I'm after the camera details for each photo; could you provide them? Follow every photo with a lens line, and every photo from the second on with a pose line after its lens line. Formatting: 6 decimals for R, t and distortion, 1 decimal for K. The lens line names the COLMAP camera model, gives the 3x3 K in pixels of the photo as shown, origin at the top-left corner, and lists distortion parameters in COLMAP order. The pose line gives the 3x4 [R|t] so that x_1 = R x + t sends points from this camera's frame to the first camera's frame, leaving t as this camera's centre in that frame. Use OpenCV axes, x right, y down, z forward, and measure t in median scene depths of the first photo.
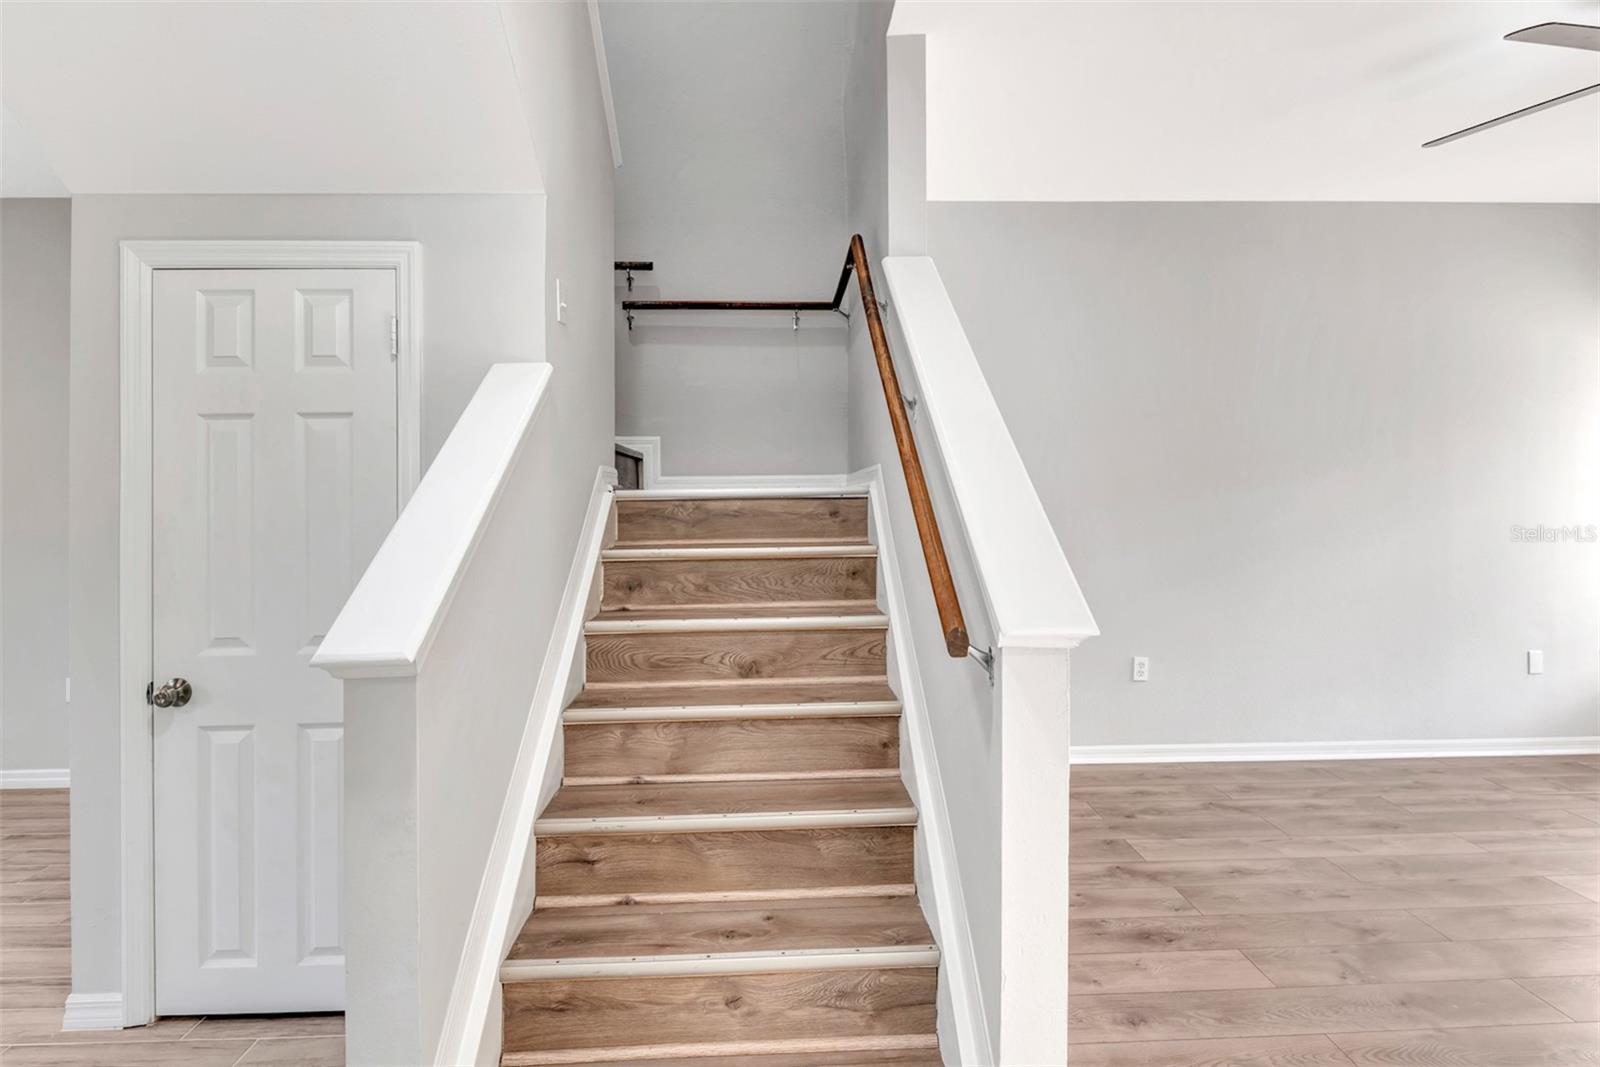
lens RADIAL K [[843.0, 0, 821.2], [0, 843.0, 487.9], [0, 0, 1]] dist [0.019325, -0.015625]
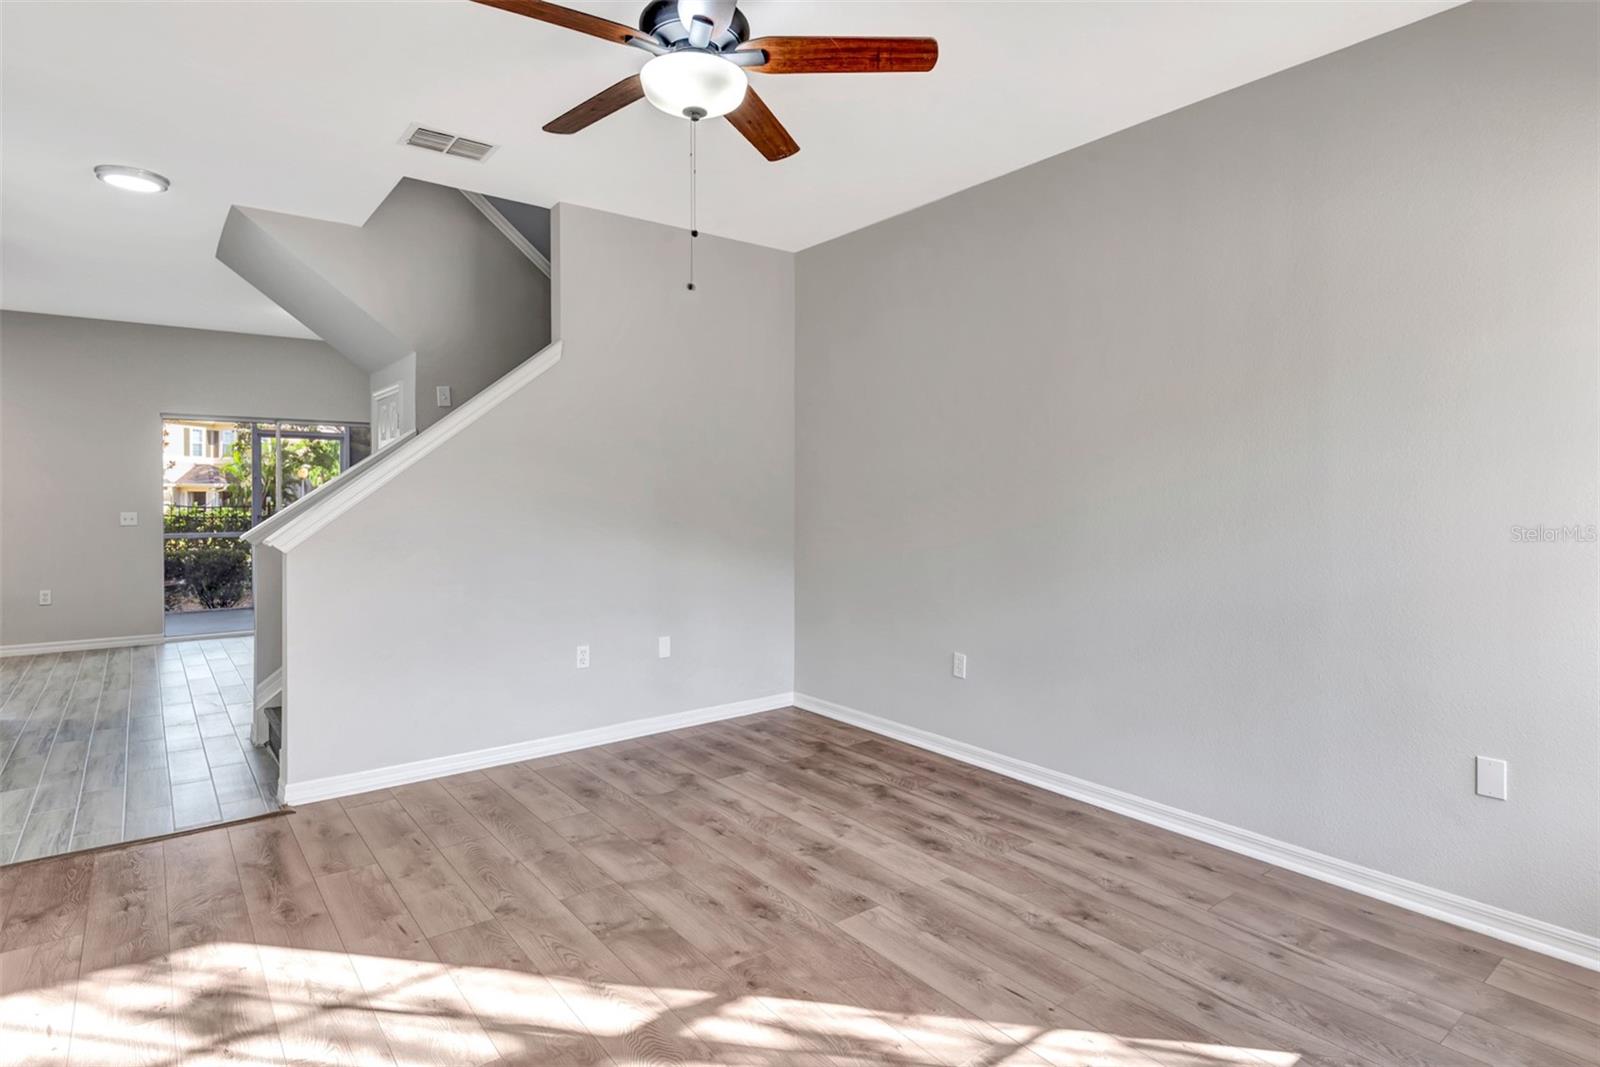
lens RADIAL K [[843.0, 0, 755.4], [0, 843.0, 495.0], [0, 0, 1]] dist [0.019325, -0.015625]
pose [[0.554677, 0.007533, -0.832031, 1.334907], [-0.002035, 0.999968, 0.007697, 0.028355], [0.832063, -0.002576, 0.554675, 0.369046]]
